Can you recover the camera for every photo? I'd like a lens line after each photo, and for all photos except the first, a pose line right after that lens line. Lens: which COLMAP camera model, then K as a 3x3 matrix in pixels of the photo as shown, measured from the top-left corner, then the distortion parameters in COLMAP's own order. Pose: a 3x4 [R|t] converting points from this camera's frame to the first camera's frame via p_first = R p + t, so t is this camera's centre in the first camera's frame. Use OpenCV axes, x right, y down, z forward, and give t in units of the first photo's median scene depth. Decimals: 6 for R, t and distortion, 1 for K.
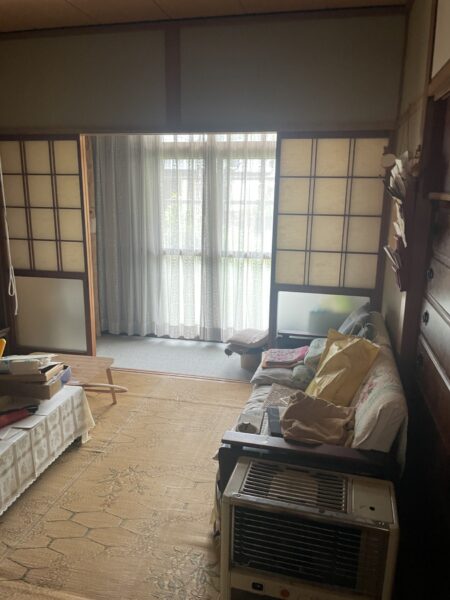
lens RADIAL K [[452.7, 0, 226.5], [0, 452.7, 279.5], [0, 0, 1]] dist [0.079010, -0.097505]
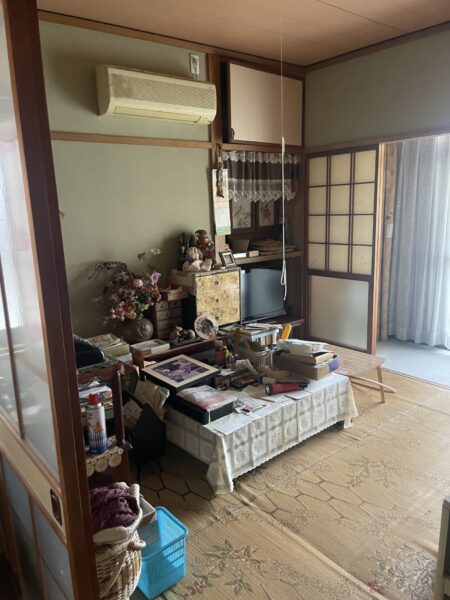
lens RADIAL K [[452.7, 0, 226.5], [0, 452.7, 279.5], [0, 0, 1]] dist [0.079010, -0.097505]
pose [[0.786288, 0.063248, -0.614615, 0.111474], [-0.072478, 0.997321, 0.009909, 0.012876], [0.613595, 0.036755, 0.788765, -0.046338]]
